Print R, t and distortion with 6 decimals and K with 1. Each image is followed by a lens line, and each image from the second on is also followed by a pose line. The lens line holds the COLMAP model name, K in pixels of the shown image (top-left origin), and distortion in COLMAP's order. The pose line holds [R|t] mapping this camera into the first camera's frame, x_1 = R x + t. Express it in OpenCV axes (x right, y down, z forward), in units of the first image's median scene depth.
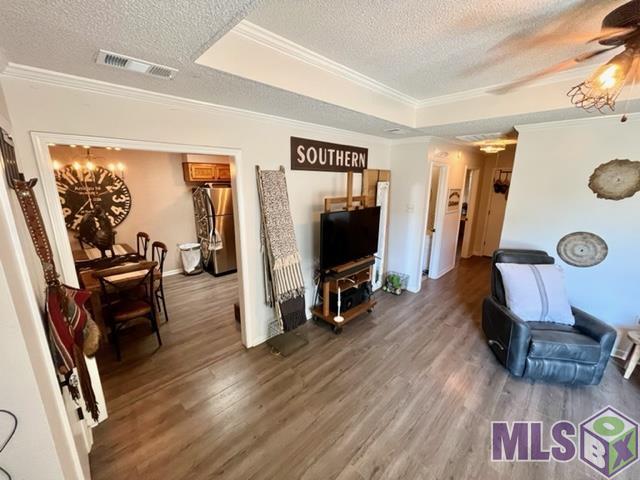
lens RADIAL K [[258.6, 0, 320.0], [0, 258.6, 240.0], [0, 0, 1]] dist [-0.001647, -0.000212]
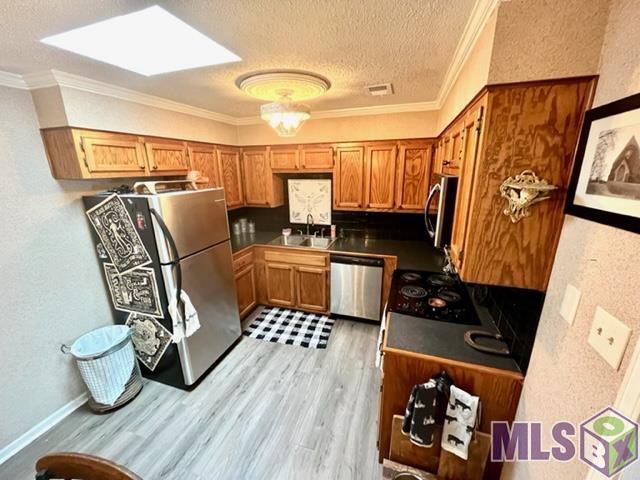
lens RADIAL K [[258.6, 0, 320.0], [0, 258.6, 240.0], [0, 0, 1]] dist [-0.001647, -0.000212]
pose [[0.899705, -0.132233, 0.415987, -0.221529], [0.115090, 0.991150, 0.066144, -0.077315], [-0.421052, -0.011634, 0.906962, 0.317314]]
